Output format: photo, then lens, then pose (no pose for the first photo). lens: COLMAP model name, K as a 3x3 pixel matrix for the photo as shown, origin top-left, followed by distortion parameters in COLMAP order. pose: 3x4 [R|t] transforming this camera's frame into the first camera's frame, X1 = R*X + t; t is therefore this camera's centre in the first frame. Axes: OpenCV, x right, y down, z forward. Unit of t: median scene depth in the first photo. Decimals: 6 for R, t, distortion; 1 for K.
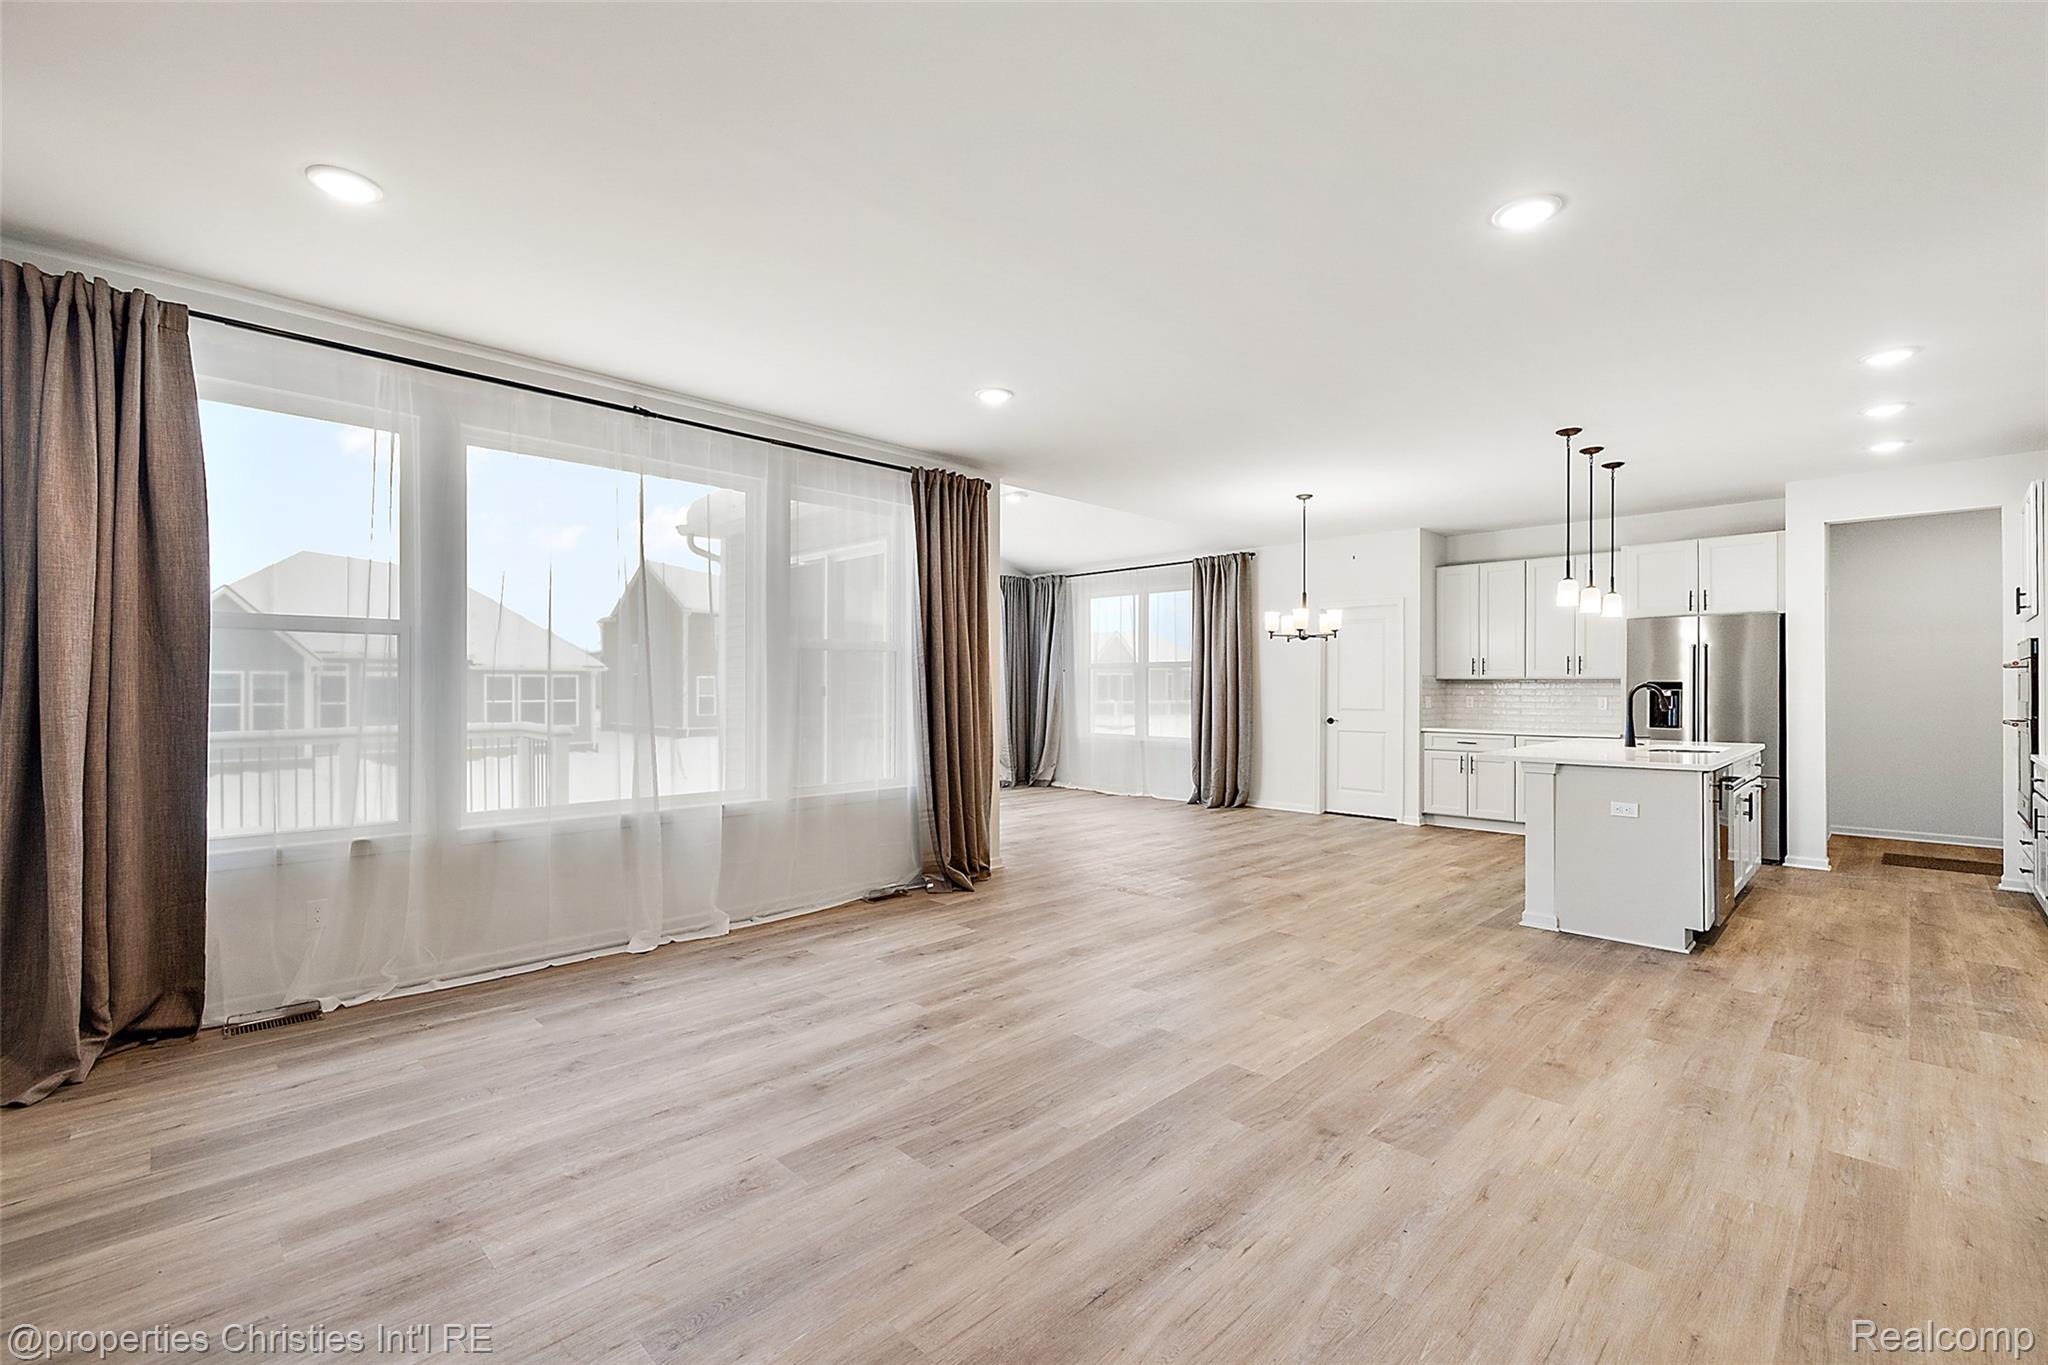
lens RADIAL K [[876.0, 0, 1024.7], [0, 876.0, 680.9], [0, 0, 1]] dist [-0.000170, 0.000234]
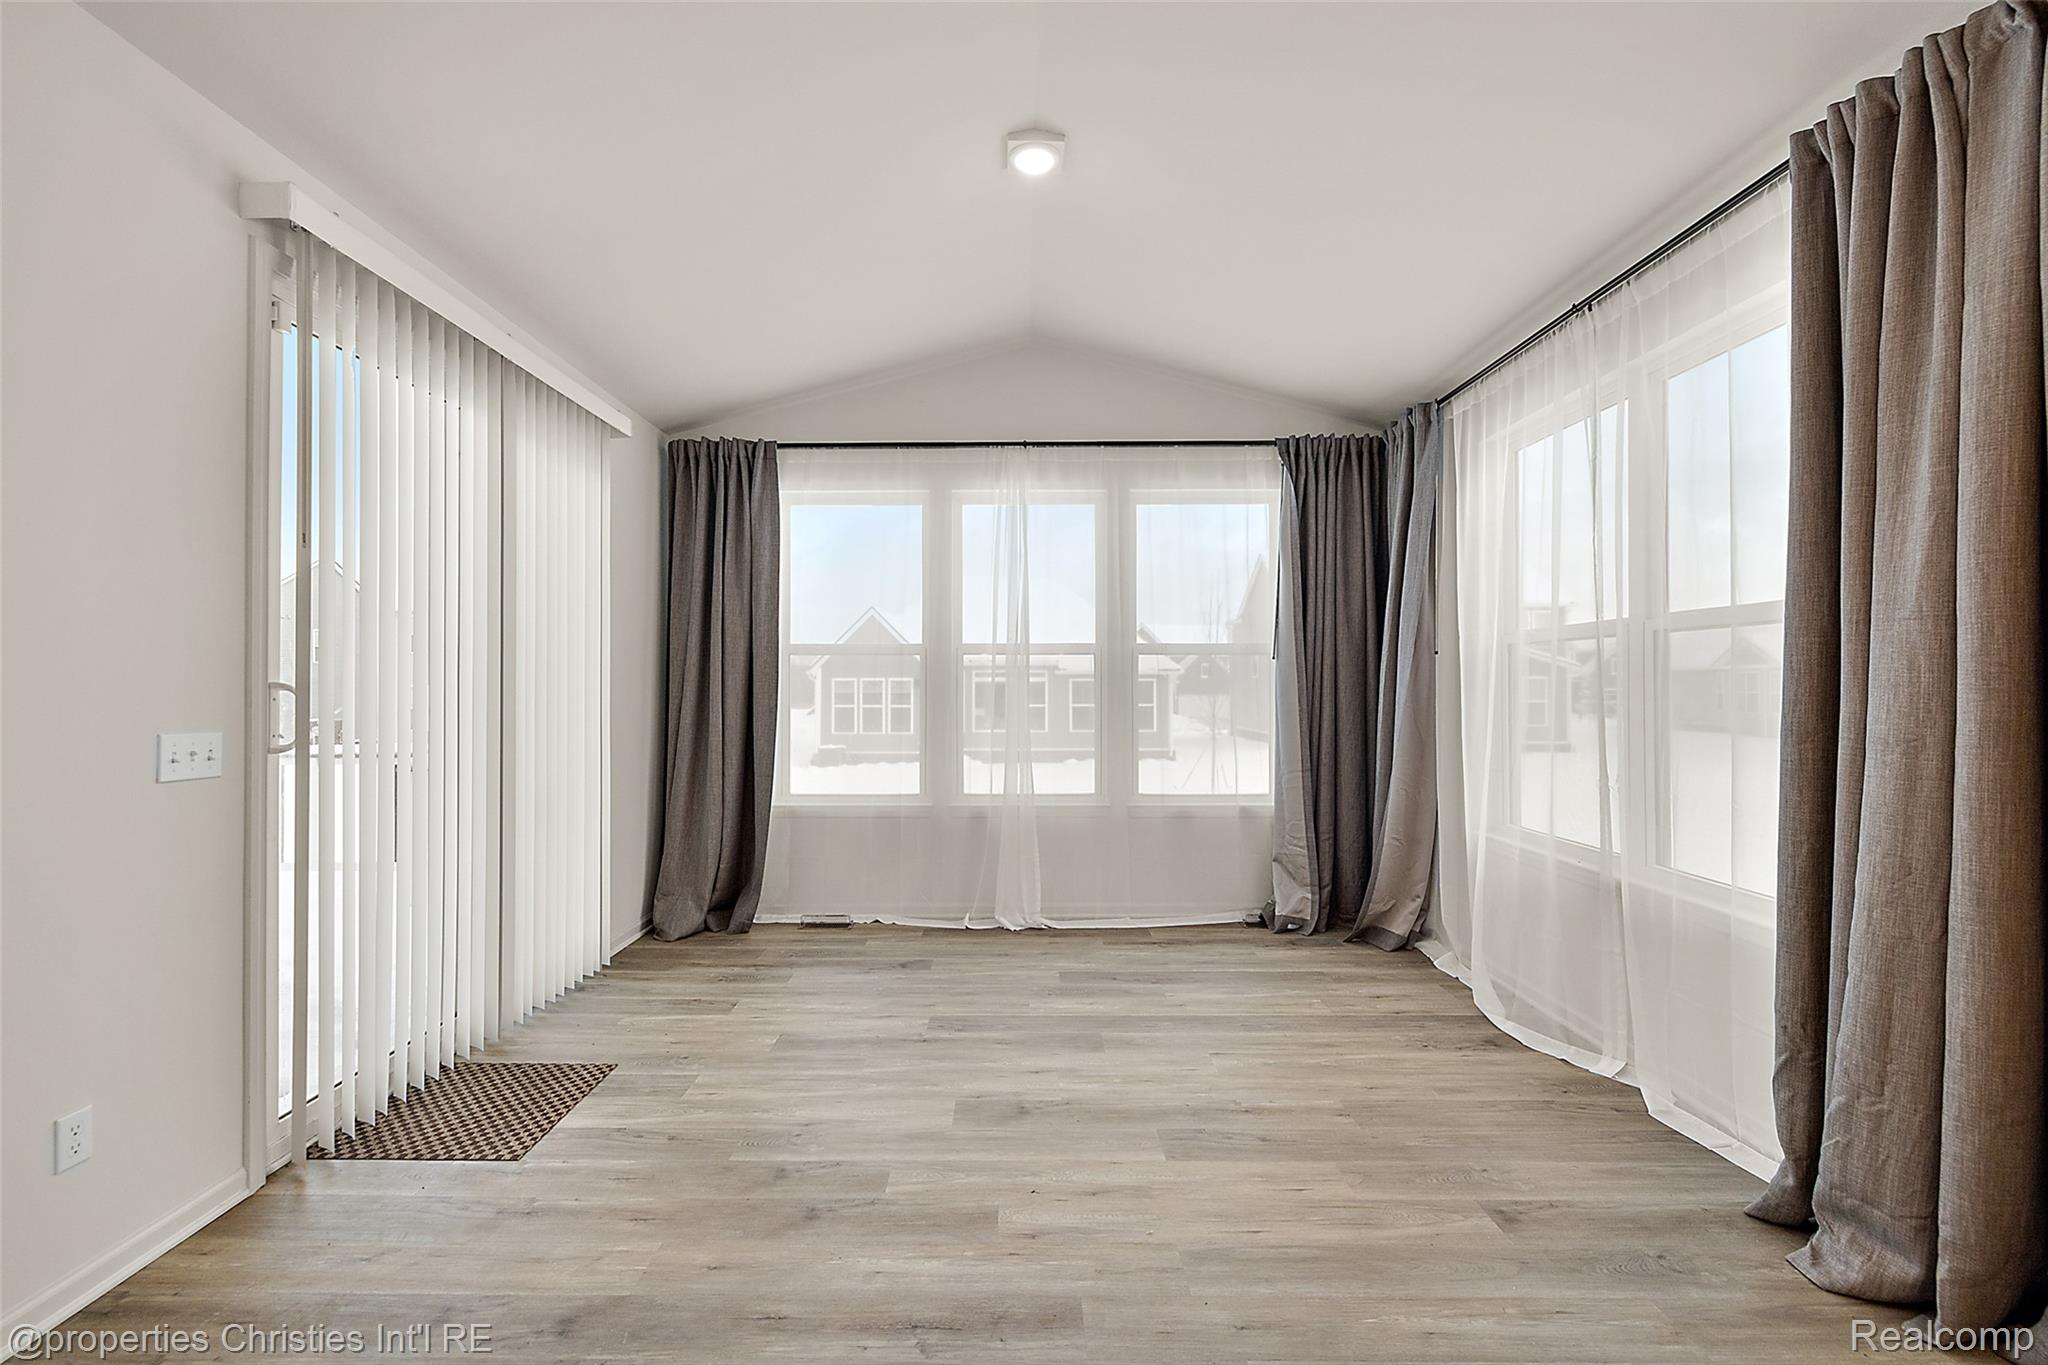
lens RADIAL K [[876.0, 0, 1013.2], [0, 876.0, 682.0], [0, 0, 1]] dist [-0.000170, 0.000234]
pose [[0.705195, -0.006785, -0.708981, 0.493538], [0.005560, 0.999976, -0.004039, 0.001221], [0.708992, -0.001094, 0.705216, 1.603795]]
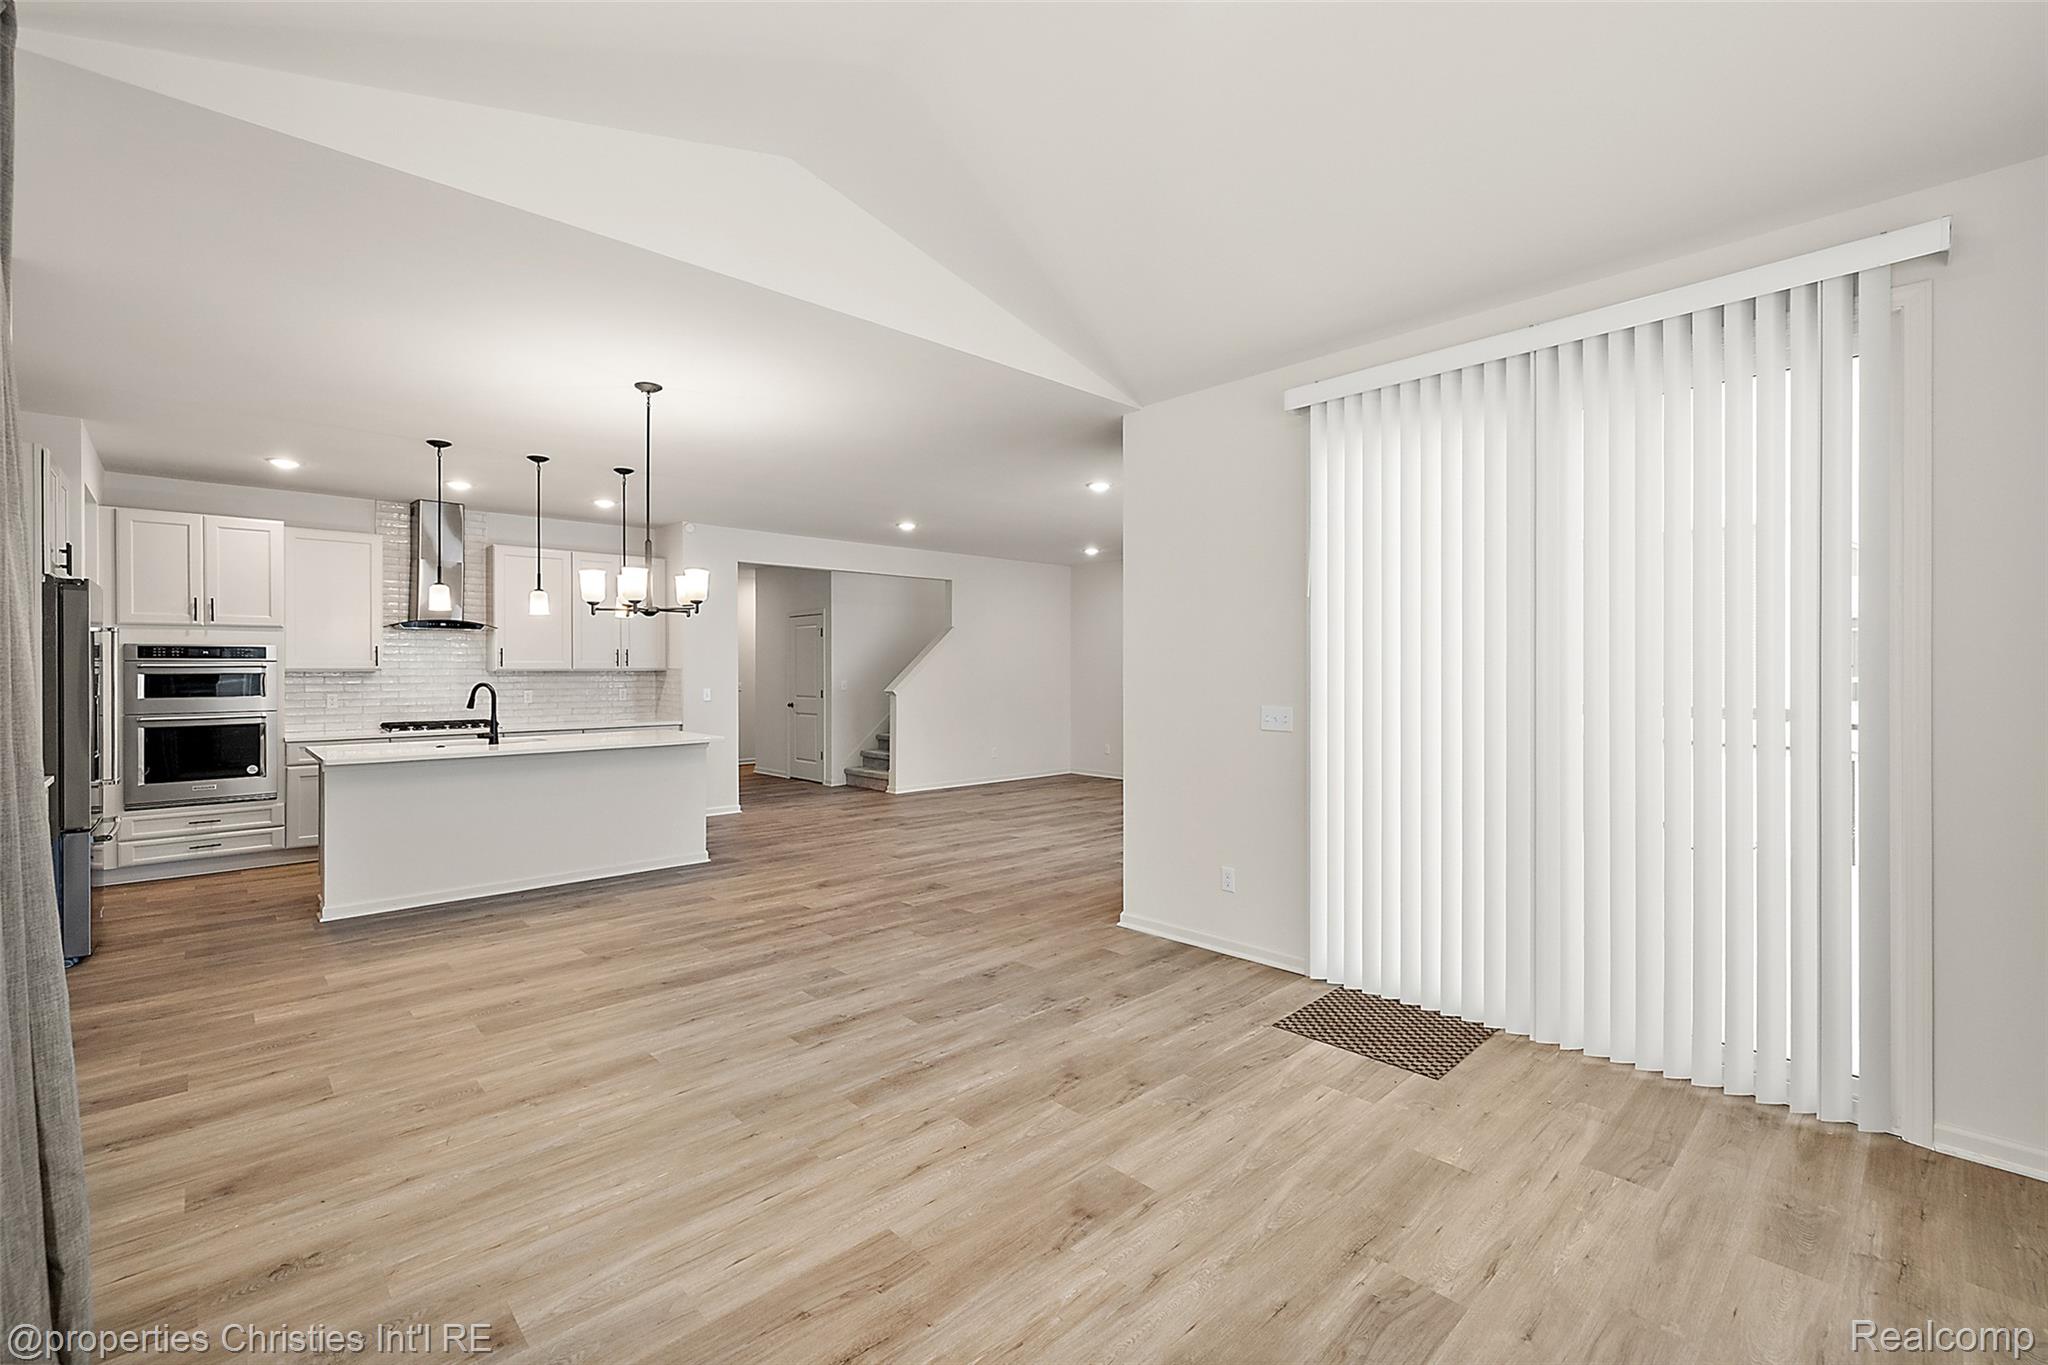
lens RADIAL K [[876.0, 0, 1010.3], [0, 876.0, 669.4], [0, 0, 1]] dist [-0.000170, 0.000234]
pose [[-0.999381, -0.001304, 0.035149, 0.060680], [-0.001510, 0.999982, -0.005825, -0.009847], [-0.035141, -0.005874, -0.999365, 2.603013]]
